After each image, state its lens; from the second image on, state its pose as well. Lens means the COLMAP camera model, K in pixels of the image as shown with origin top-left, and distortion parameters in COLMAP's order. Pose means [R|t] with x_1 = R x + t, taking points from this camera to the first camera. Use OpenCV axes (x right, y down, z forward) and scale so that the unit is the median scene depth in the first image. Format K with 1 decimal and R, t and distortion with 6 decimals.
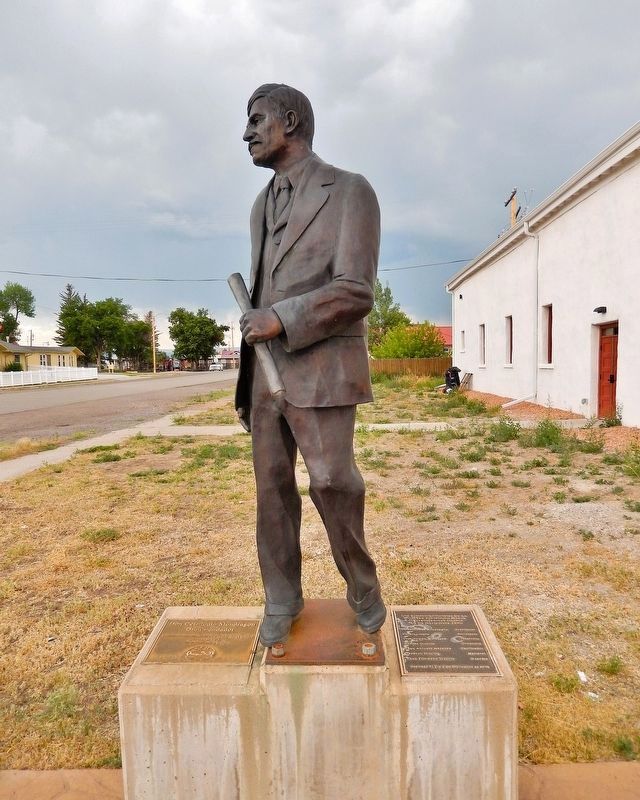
lens RADIAL K [[632.2, 0, 317.6], [0, 632.2, 406.5], [0, 0, 1]] dist [-0.043482, -0.005586]
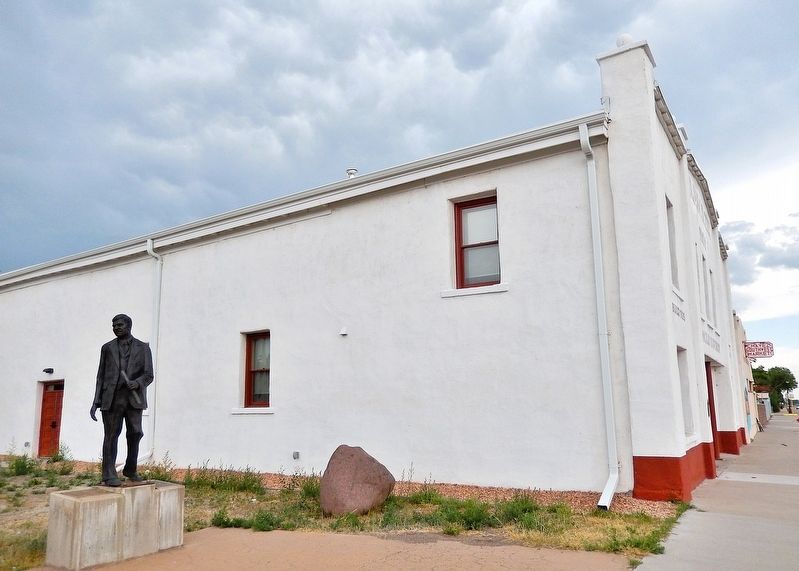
lens RADIAL K [[607.0, 0, 391.5], [0, 607.0, 302.2], [0, 0, 1]] dist [0.023729, -0.007892]
pose [[0.506323, 0.150518, 0.849106, -2.215544], [0.072560, 0.973721, -0.215875, 0.253733], [-0.859286, 0.170914, 0.482096, -1.901545]]
